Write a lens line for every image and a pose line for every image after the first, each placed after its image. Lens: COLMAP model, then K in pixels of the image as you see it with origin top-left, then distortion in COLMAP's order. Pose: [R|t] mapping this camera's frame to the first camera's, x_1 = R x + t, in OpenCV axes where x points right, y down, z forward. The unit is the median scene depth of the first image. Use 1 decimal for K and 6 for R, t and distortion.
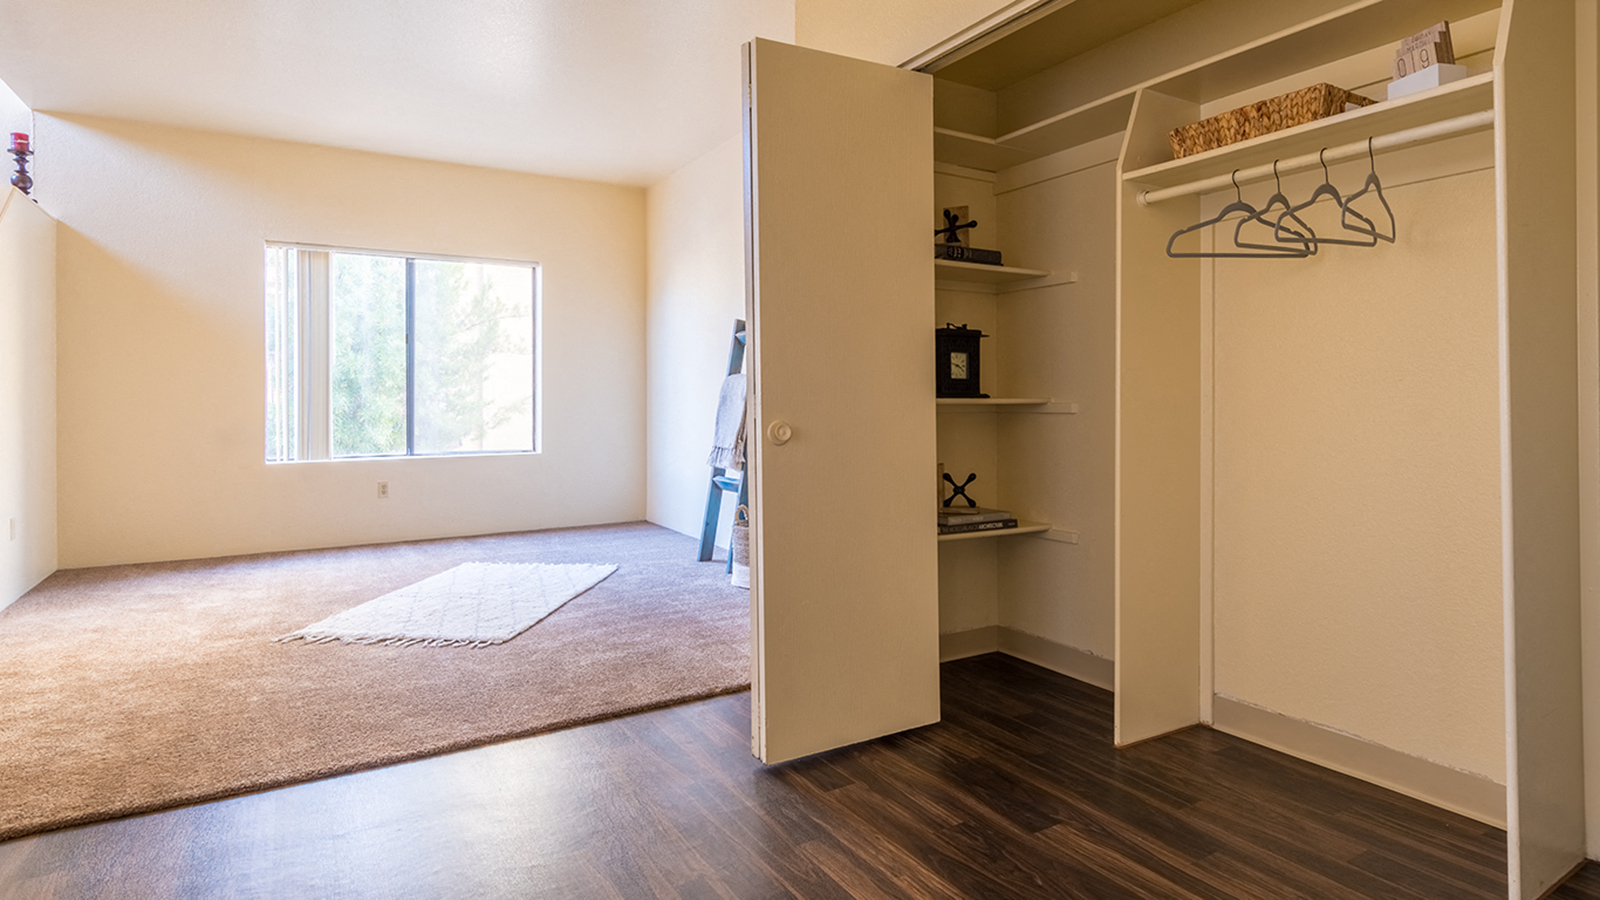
lens RADIAL K [[868.4, 0, 797.9], [0, 868.4, 398.1], [0, 0, 1]] dist [-0.012222, -0.004194]
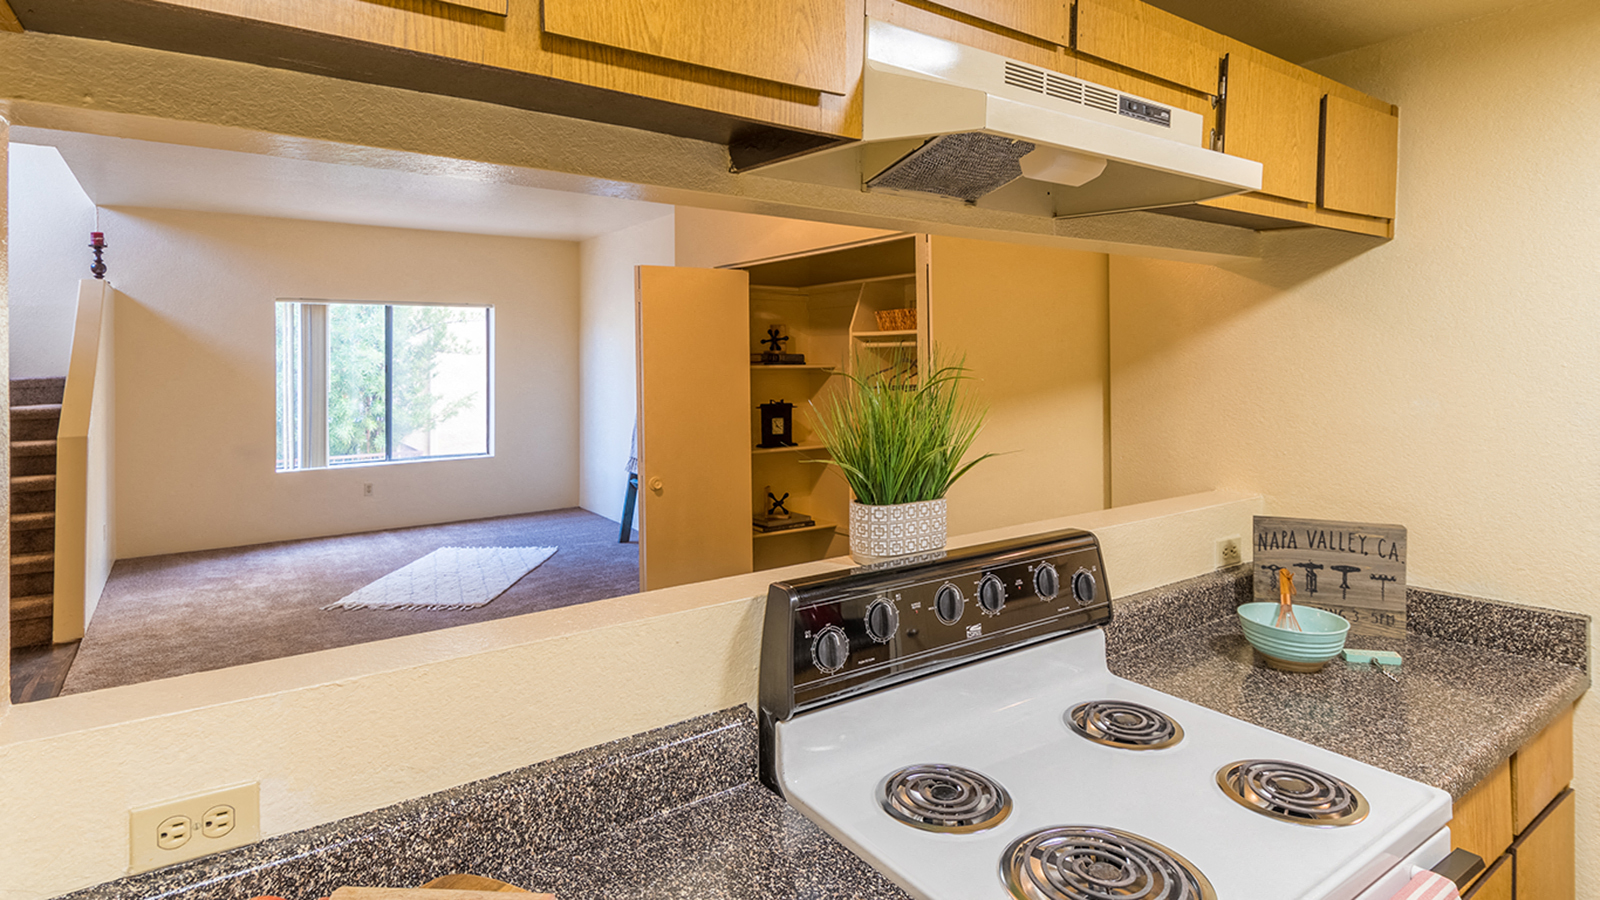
lens RADIAL K [[868.4, 0, 810.6], [0, 868.4, 352.5], [0, 0, 1]] dist [-0.012222, -0.004194]
pose [[0.996035, -0.001460, 0.088955, 0.063595], [0.001730, 0.999994, -0.002956, -0.103913], [-0.088950, 0.003098, 0.996031, -0.373671]]
